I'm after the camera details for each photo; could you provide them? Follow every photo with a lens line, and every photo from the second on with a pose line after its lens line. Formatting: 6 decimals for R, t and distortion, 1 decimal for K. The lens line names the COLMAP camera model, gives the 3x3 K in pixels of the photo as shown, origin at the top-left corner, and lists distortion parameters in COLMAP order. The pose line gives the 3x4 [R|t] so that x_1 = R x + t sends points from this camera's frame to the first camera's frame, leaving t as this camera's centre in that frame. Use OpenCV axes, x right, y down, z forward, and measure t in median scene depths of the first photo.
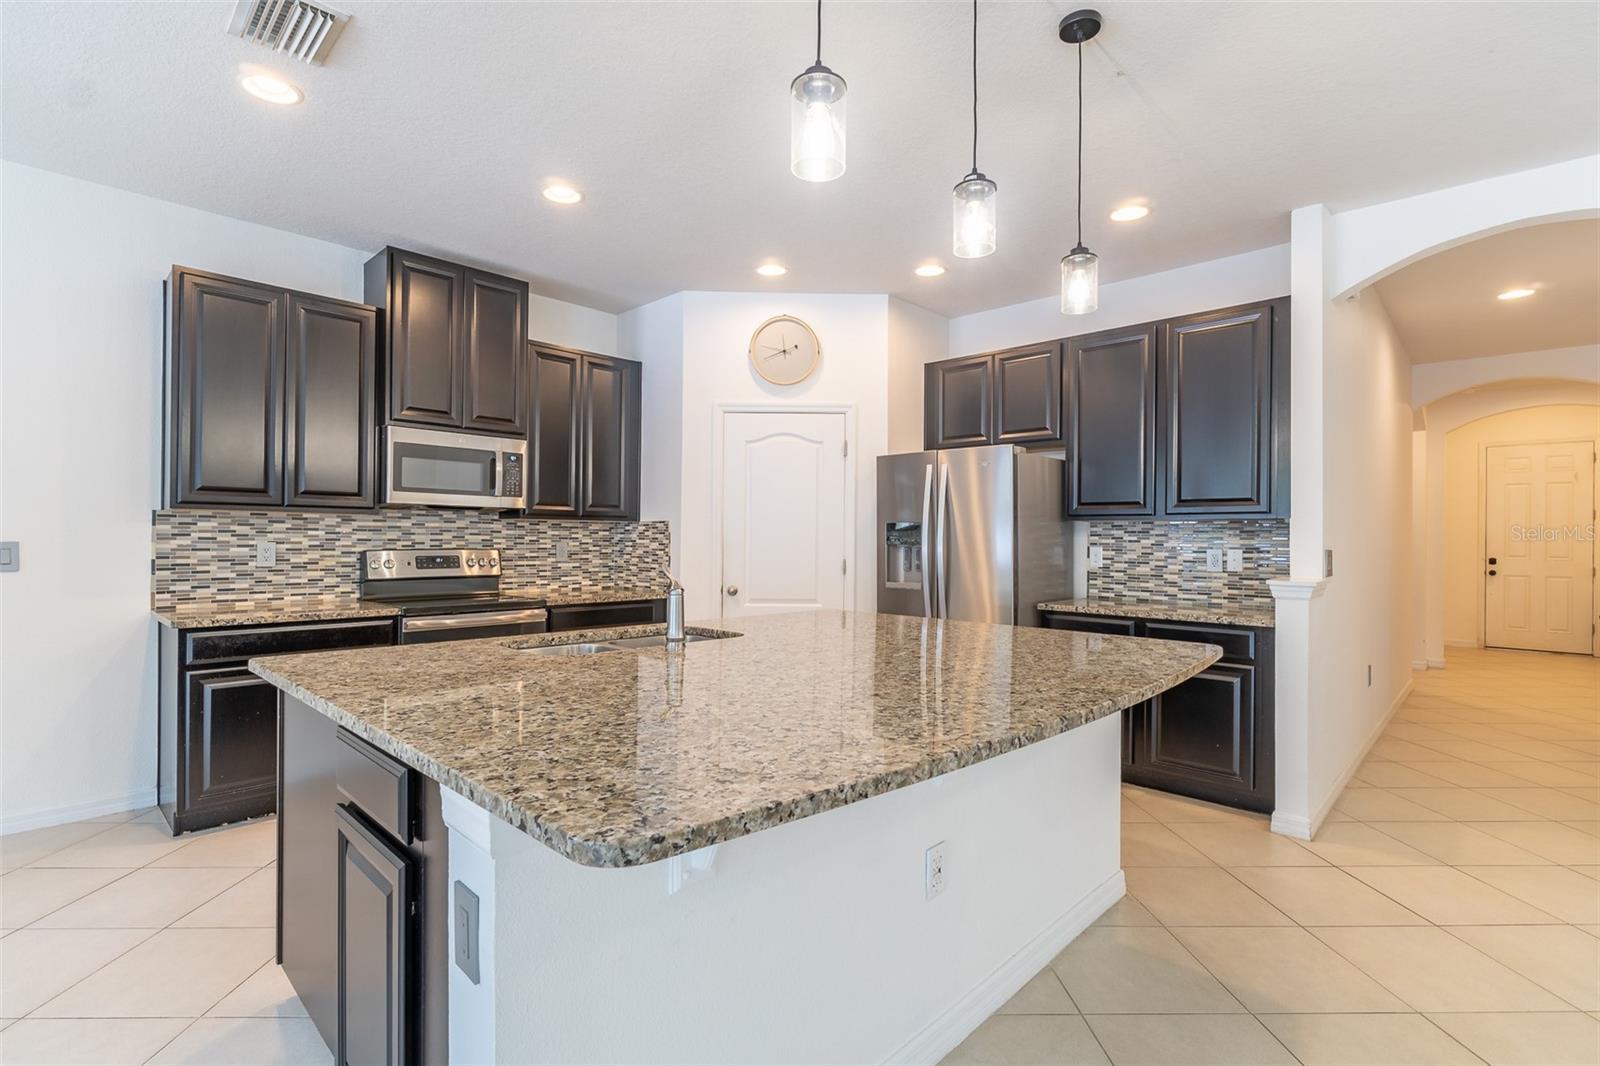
lens RADIAL K [[750.2, 0, 806.0], [0, 750.2, 540.1], [0, 0, 1]] dist [-0.002623, 0.000827]
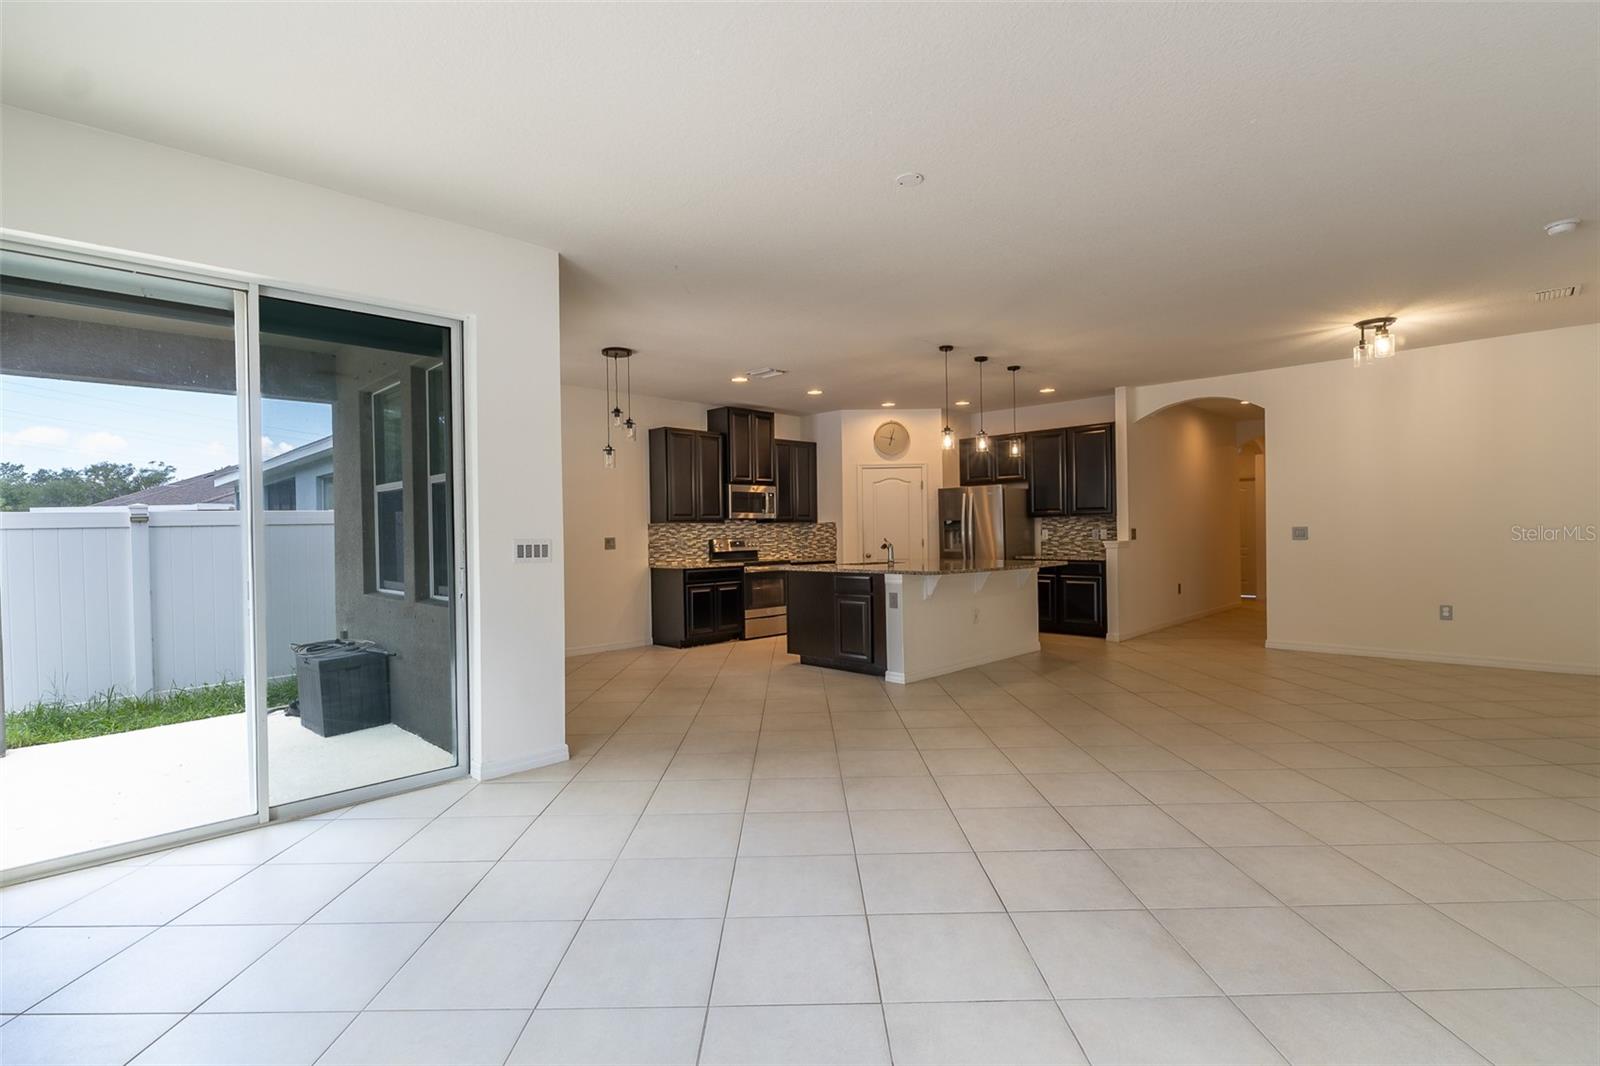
lens RADIAL K [[750.2, 0, 808.8], [0, 750.2, 536.8], [0, 0, 1]] dist [-0.002623, 0.000827]
pose [[0.999542, -0.023891, -0.018572, -0.244870], [0.024016, 0.999690, 0.006525, -0.001206], [0.018410, -0.006968, 0.999806, -1.163311]]
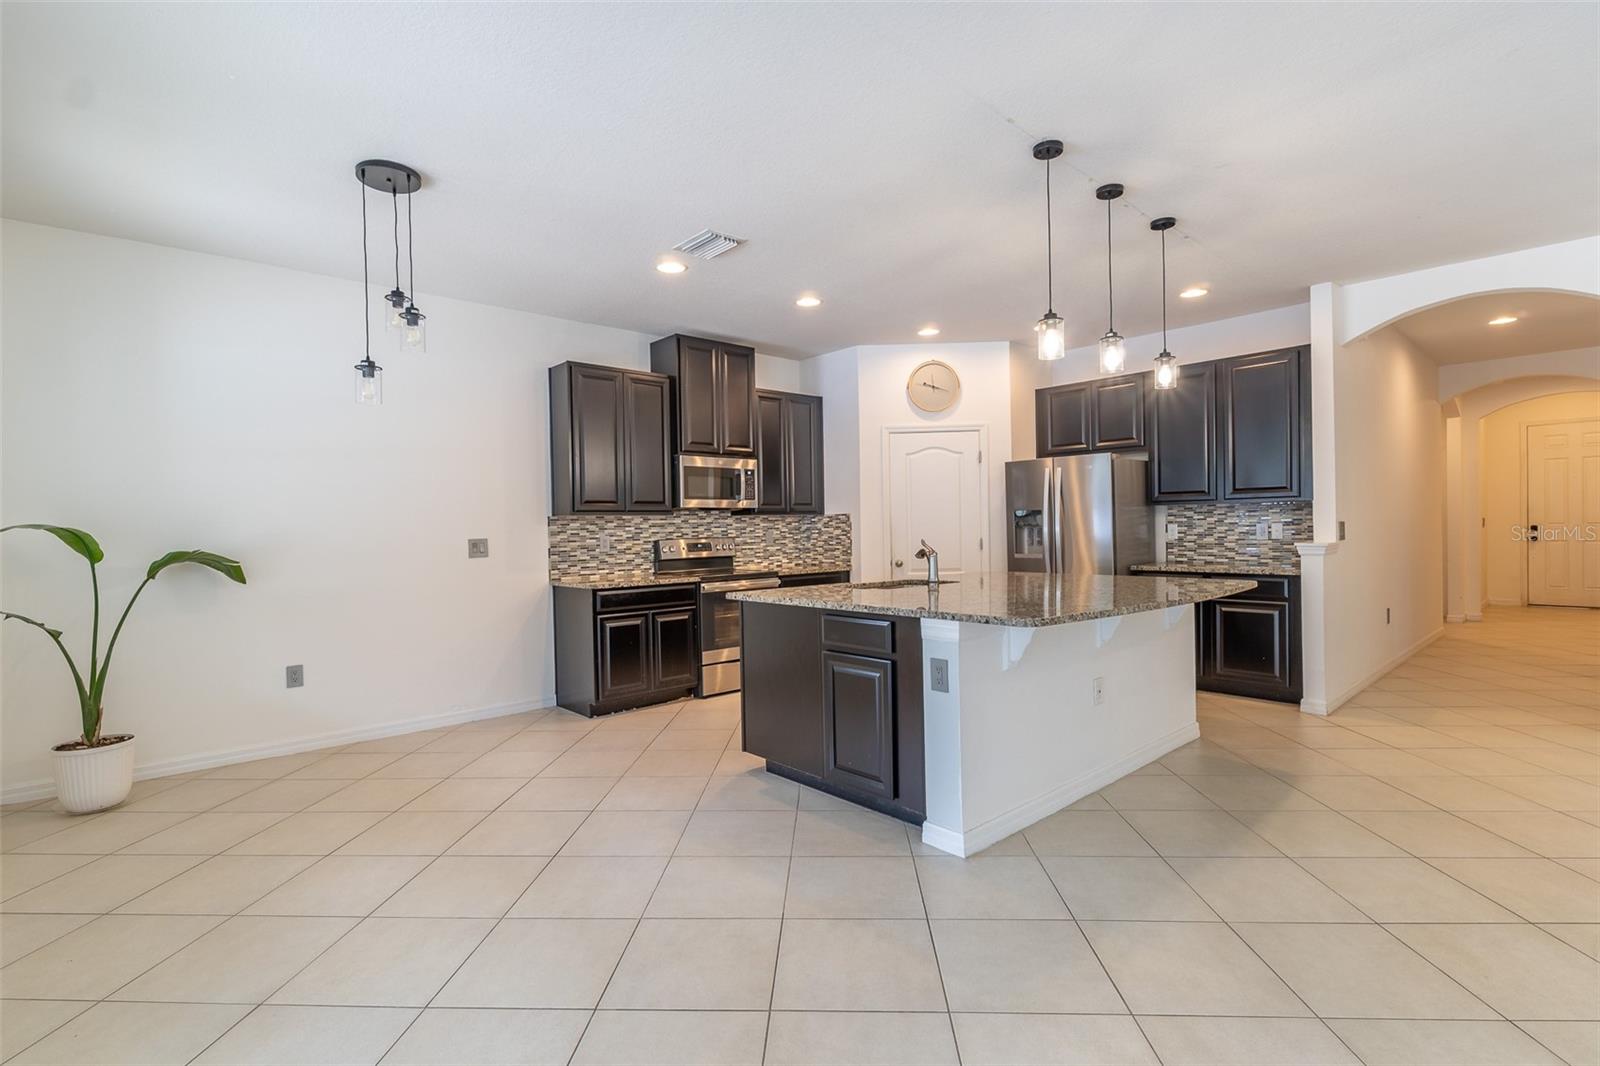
lens RADIAL K [[750.2, 0, 809.0], [0, 750.2, 538.2], [0, 0, 1]] dist [-0.002623, 0.000827]
pose [[0.997071, -0.025734, -0.072023, -0.178550], [0.026722, 0.999561, 0.012780, -0.000496], [0.071663, -0.014667, 0.997321, -0.415378]]
